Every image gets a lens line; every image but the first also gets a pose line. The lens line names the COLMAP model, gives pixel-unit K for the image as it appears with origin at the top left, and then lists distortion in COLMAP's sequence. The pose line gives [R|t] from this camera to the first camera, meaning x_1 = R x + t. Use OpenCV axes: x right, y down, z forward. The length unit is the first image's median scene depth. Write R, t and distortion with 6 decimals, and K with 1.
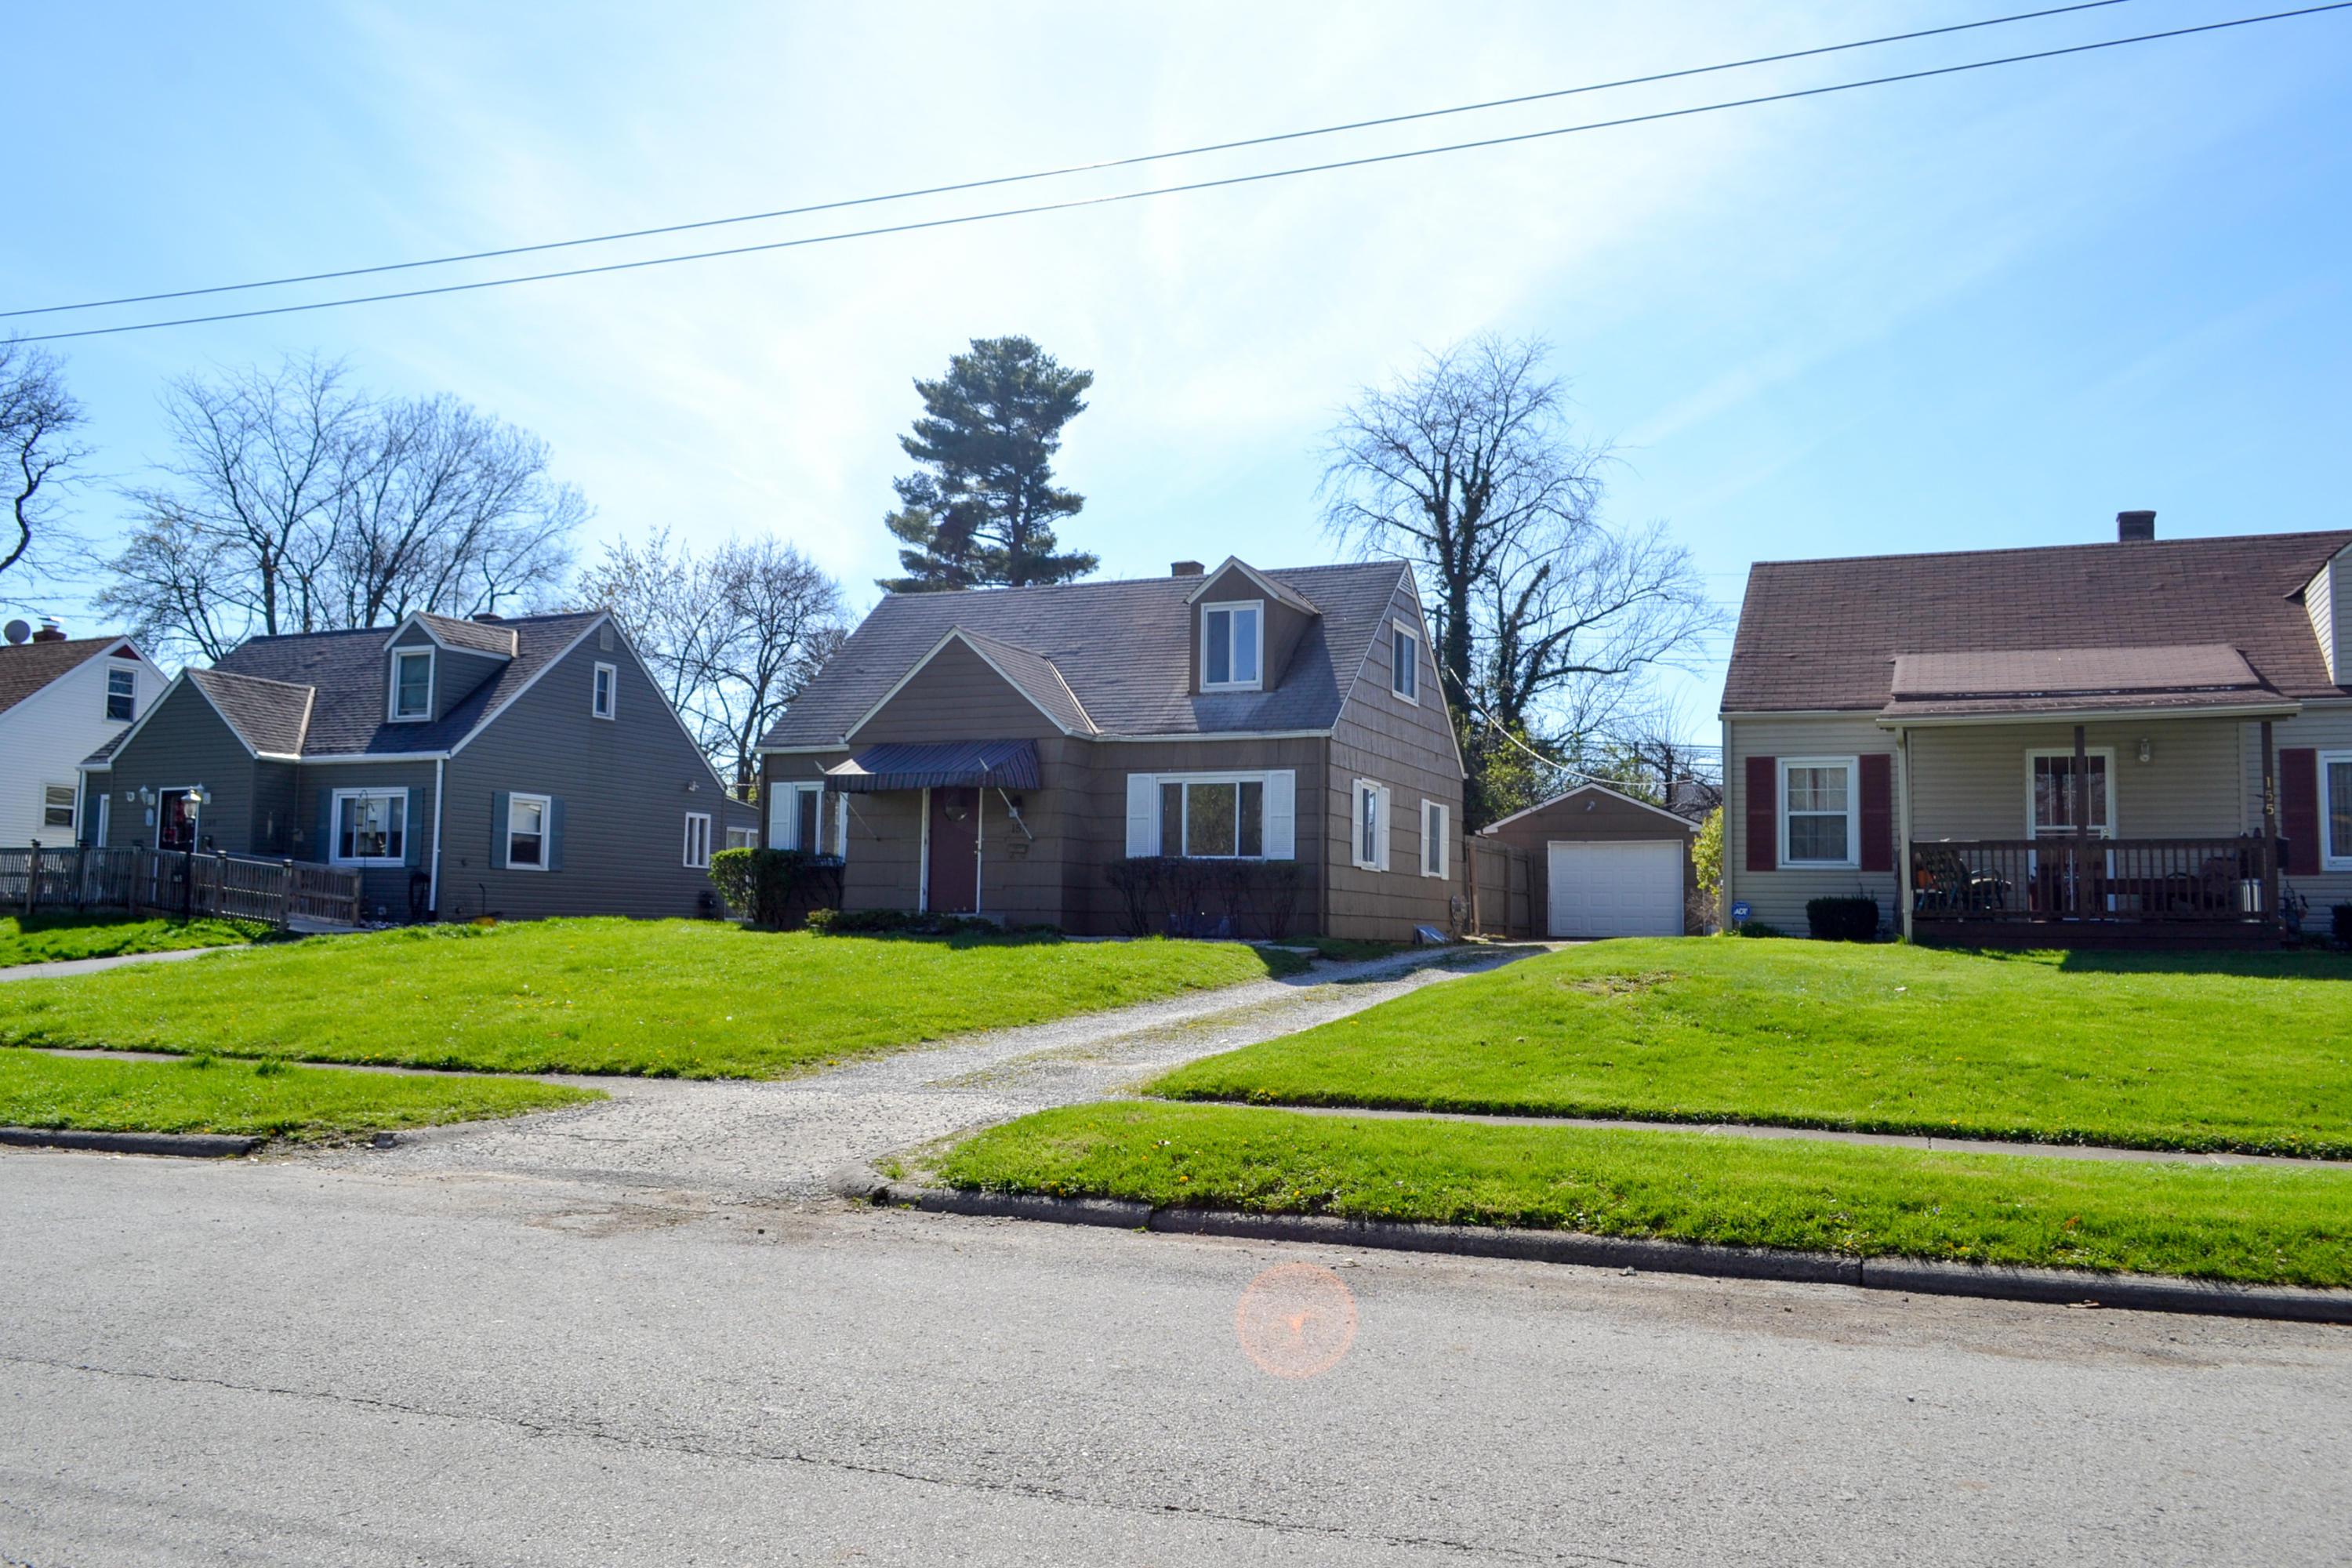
lens RADIAL K [[1865.9, 0, 1182.5], [0, 1865.9, 772.9], [0, 0, 1]] dist [-0.007762, -0.001585]
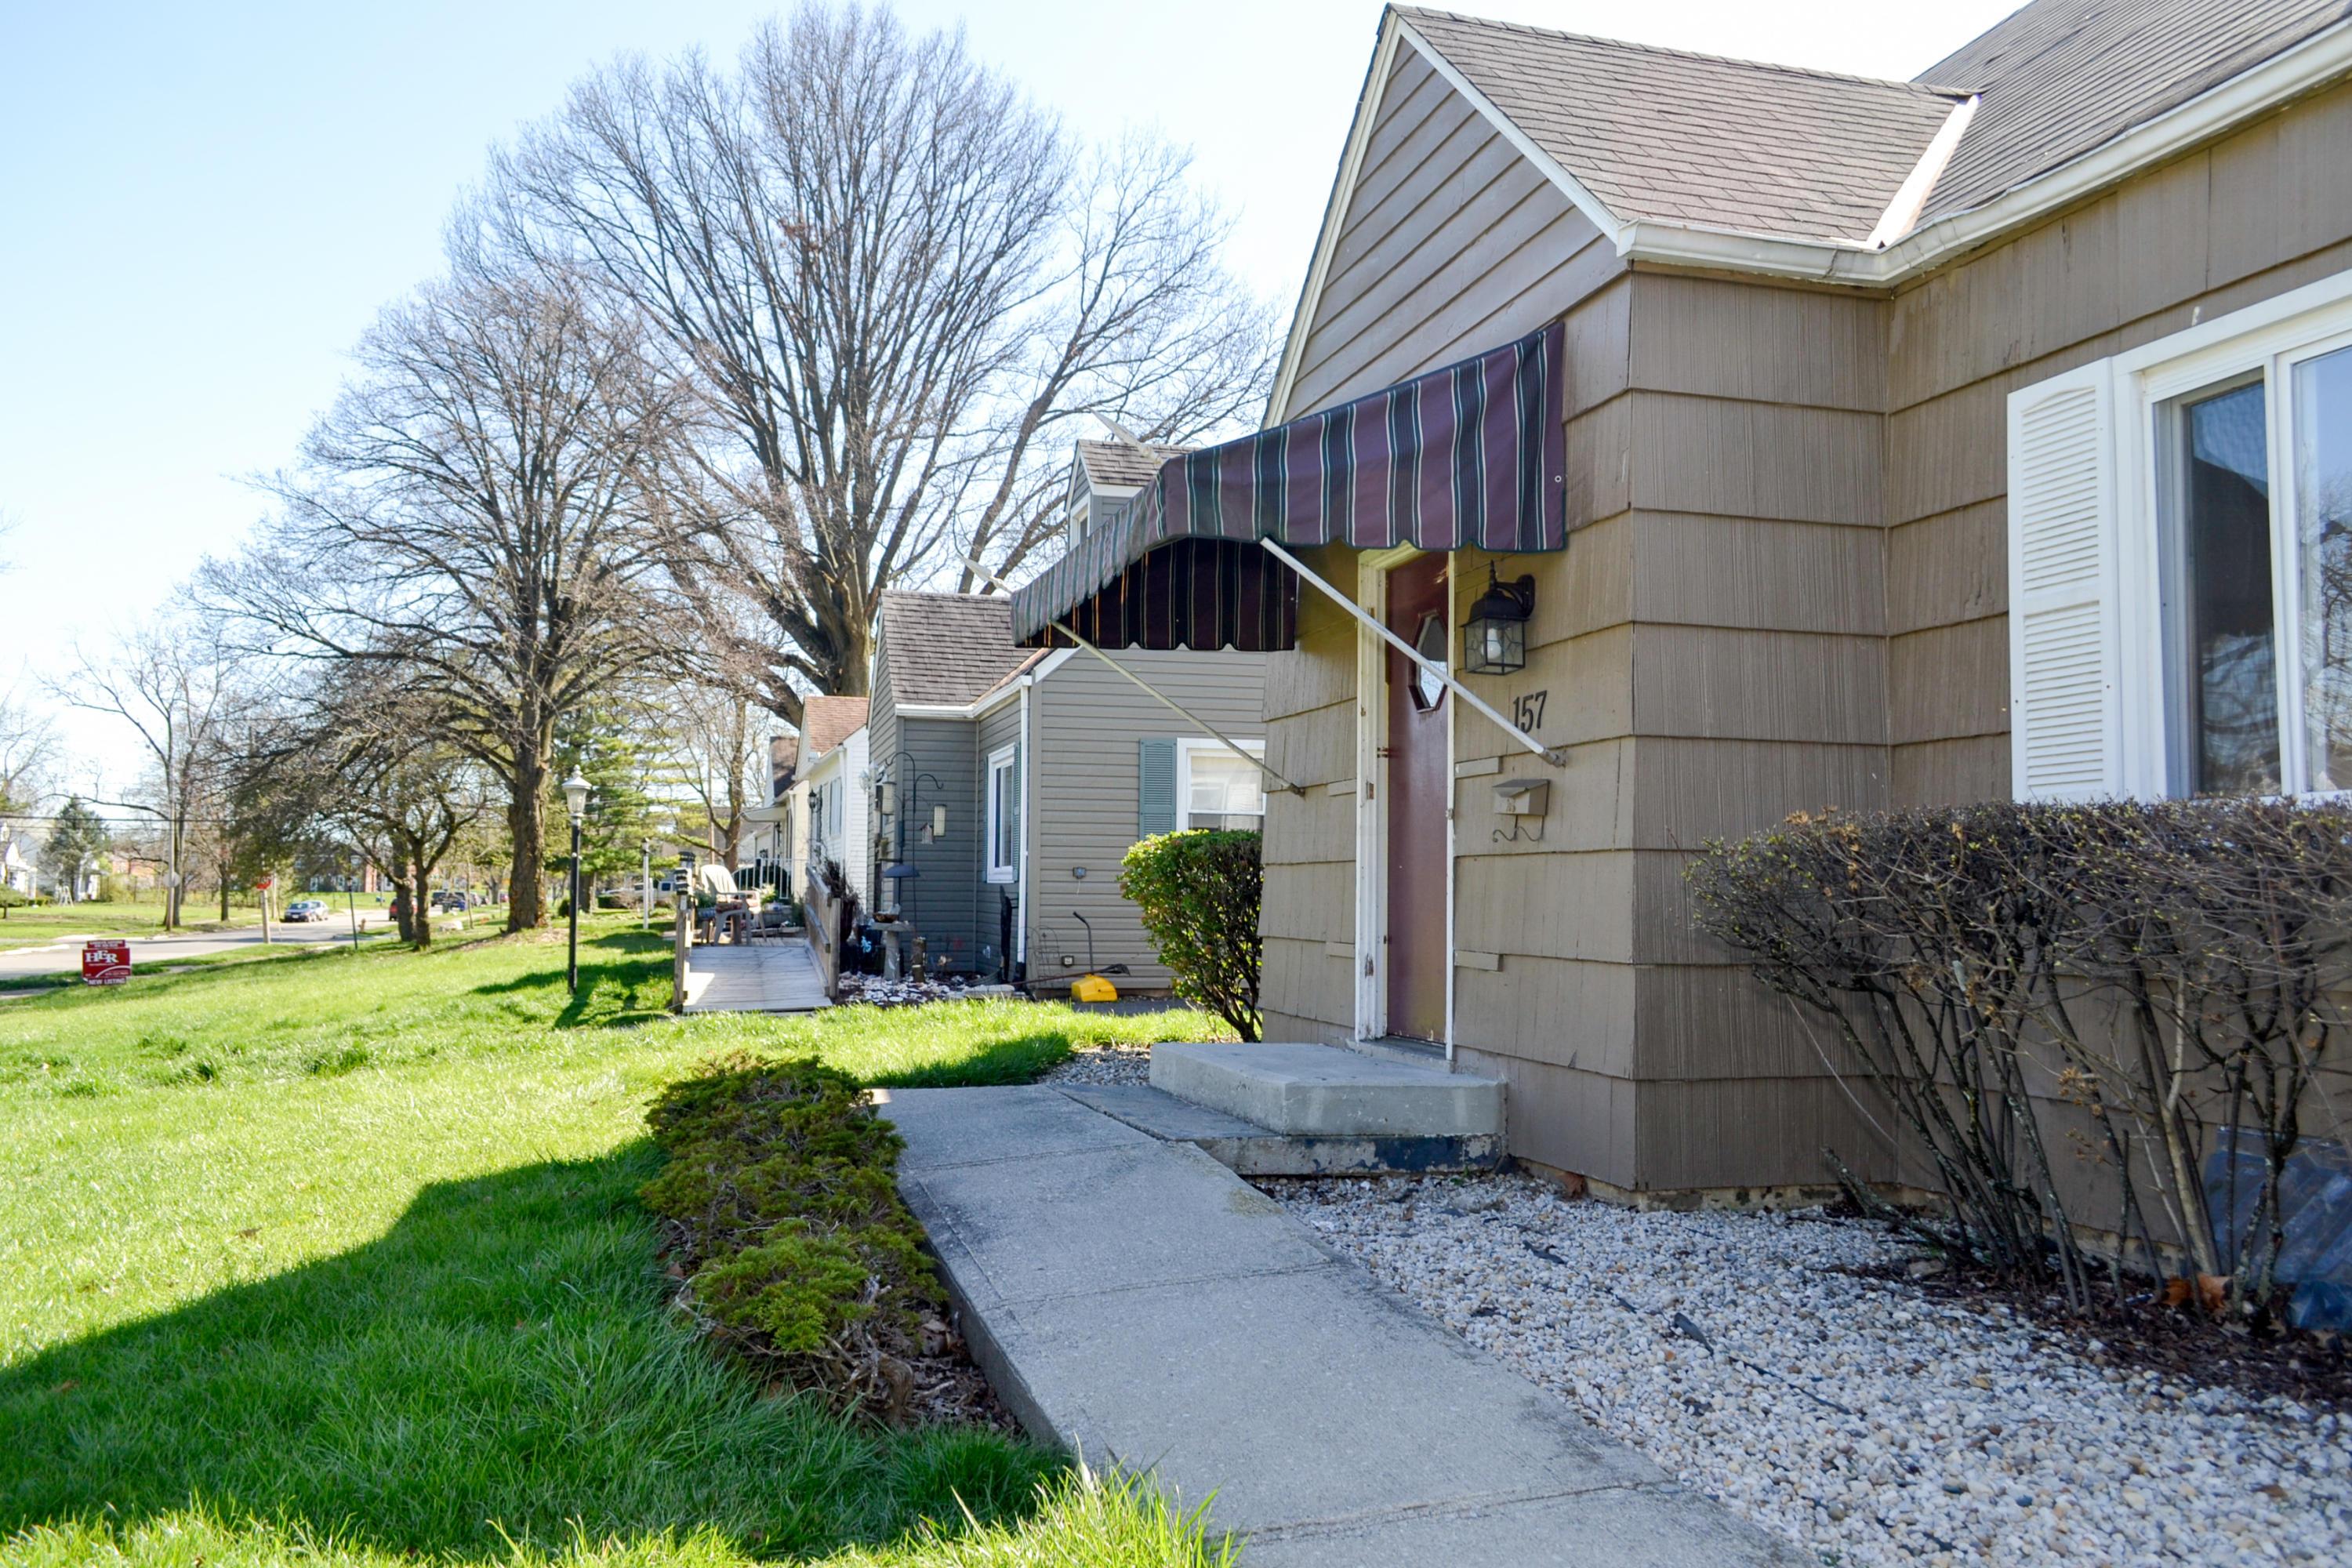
lens RADIAL K [[1831.6, 0, 1170.4], [0, 1831.6, 791.1], [0, 0, 1]] dist [0.000055, -0.000562]
pose [[0.595359, -0.053627, -0.801668, 0.053790], [0.070552, 0.997405, -0.014324, 0.029656], [0.800356, -0.048031, 0.597598, 0.616240]]
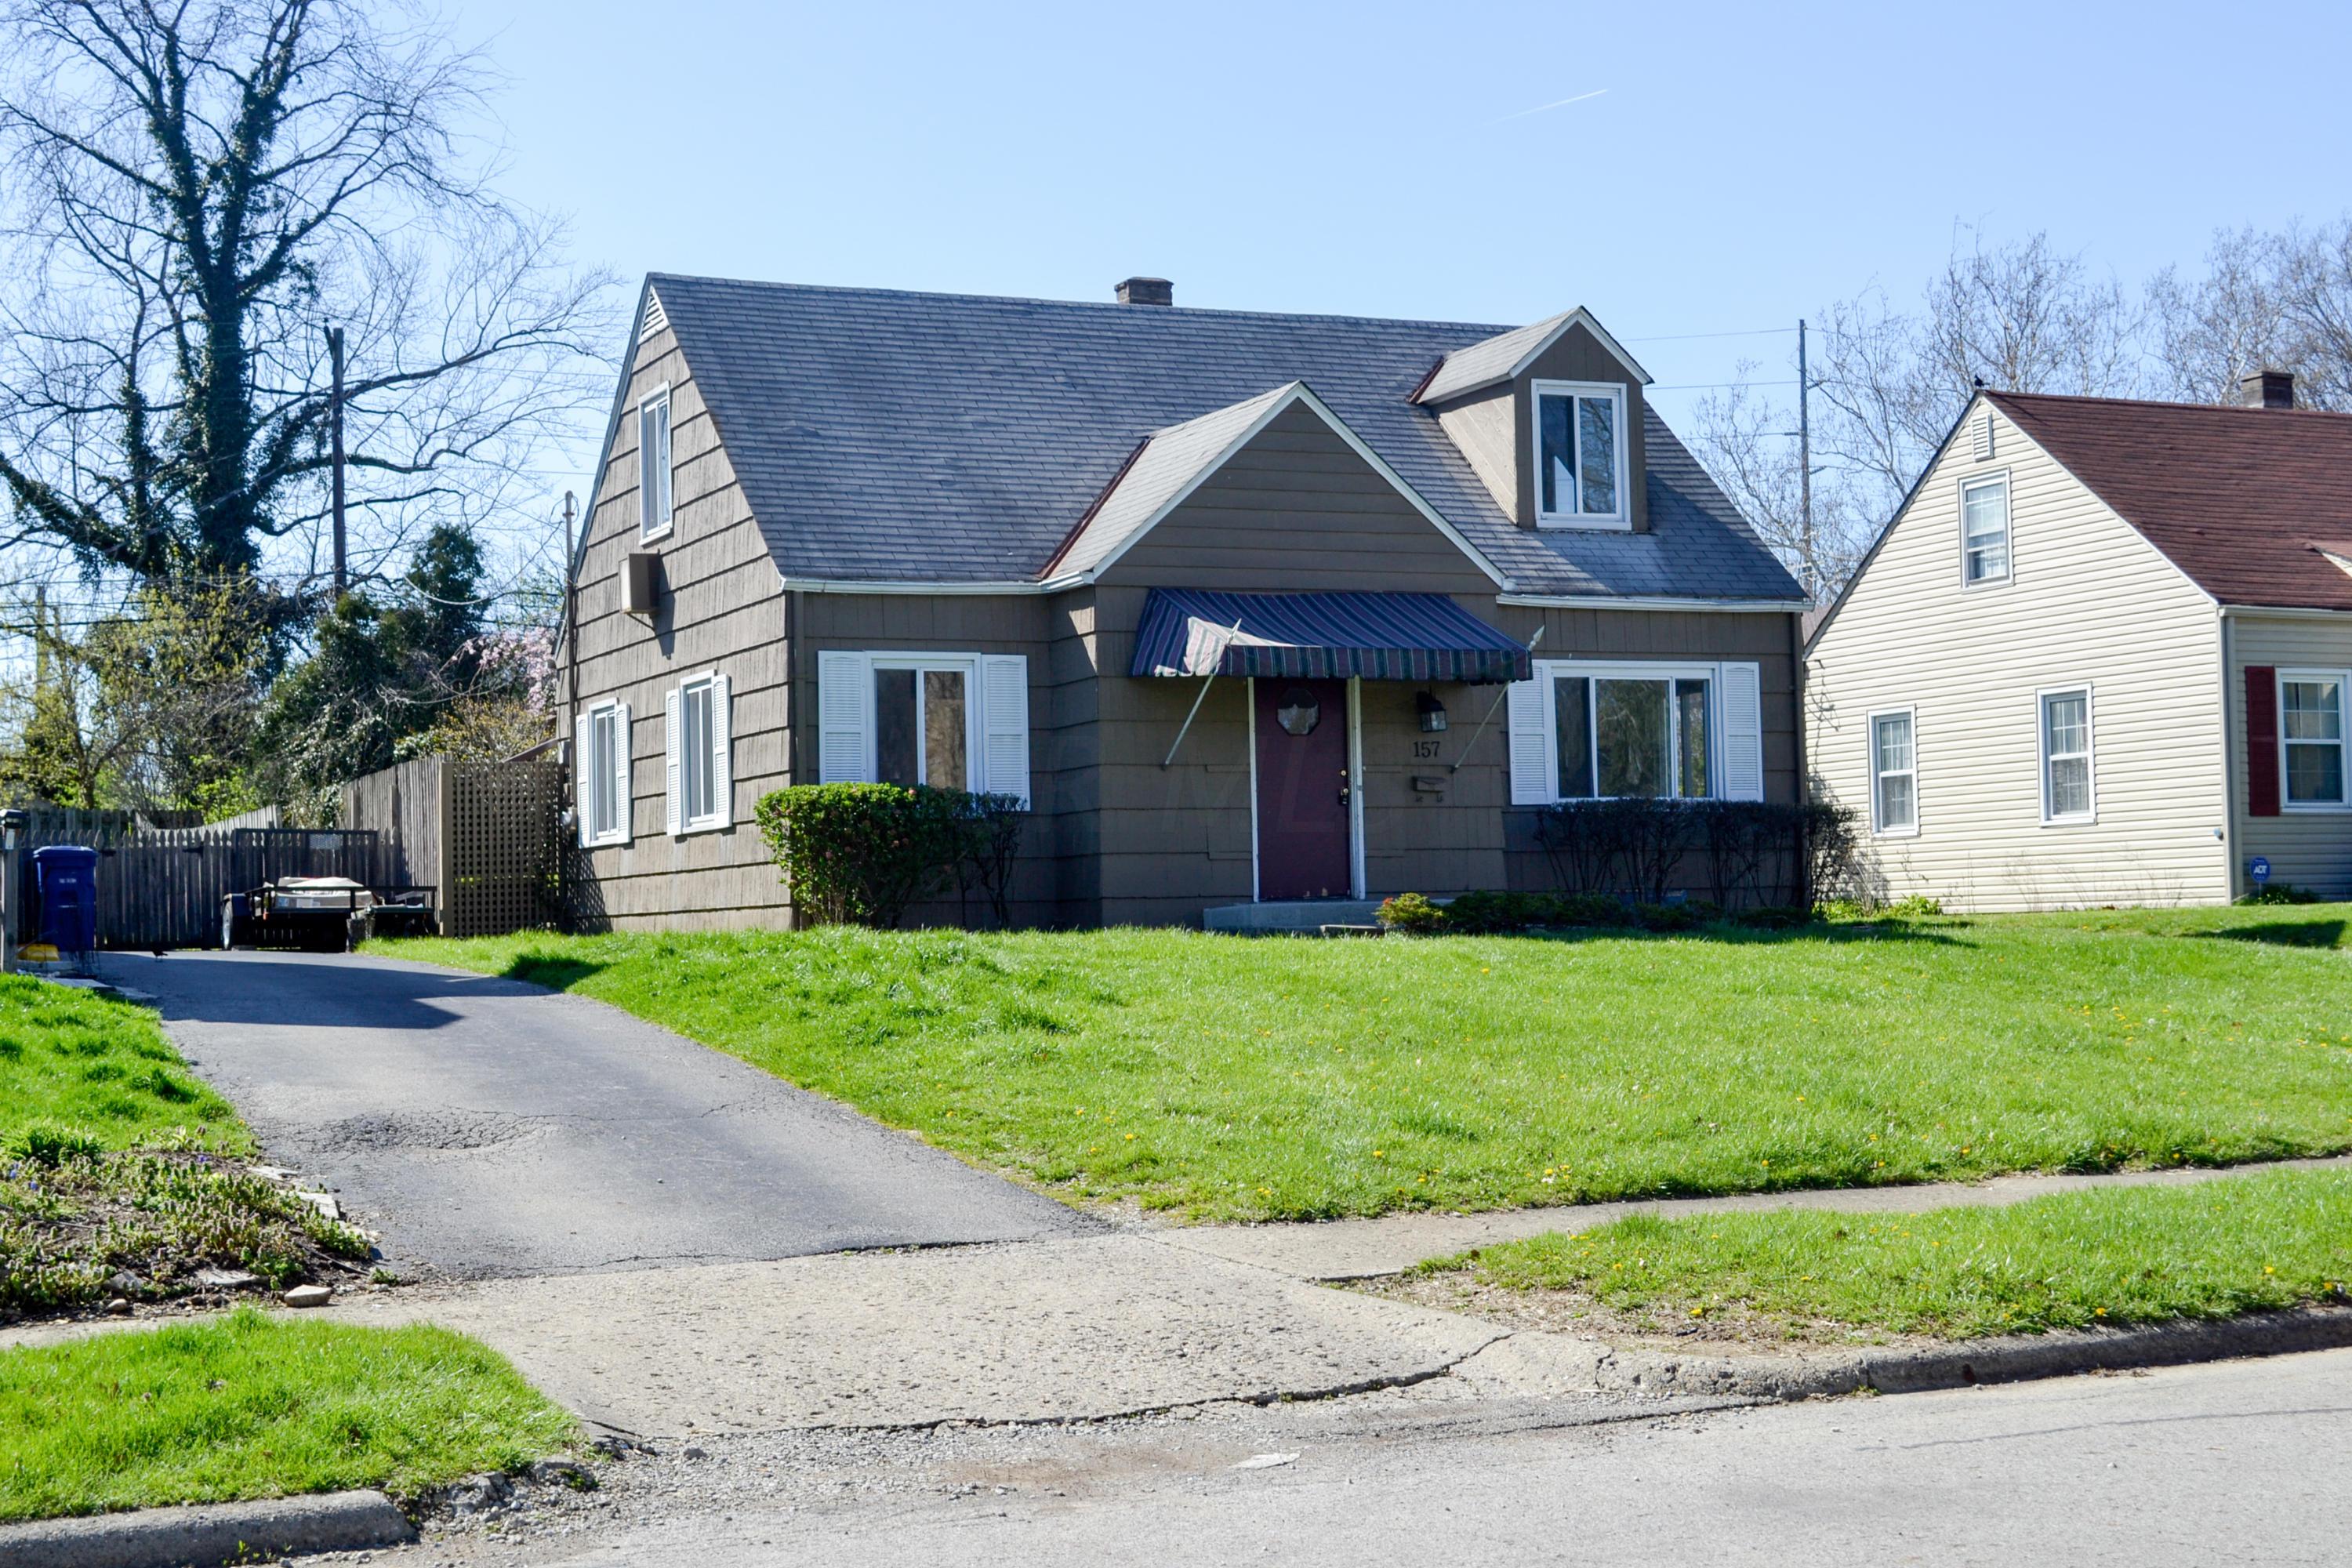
lens RADIAL K [[3391.7, 0, 1176.0], [0, 3391.7, 784.0], [0, 0, 1]] dist [-0.011107, 0.001830]
pose [[0.683456, 0.001829, 0.729989, -0.675160], [-0.031553, 0.999136, 0.027038, 0.010790], [-0.729310, -0.041513, 0.682923, 0.257847]]
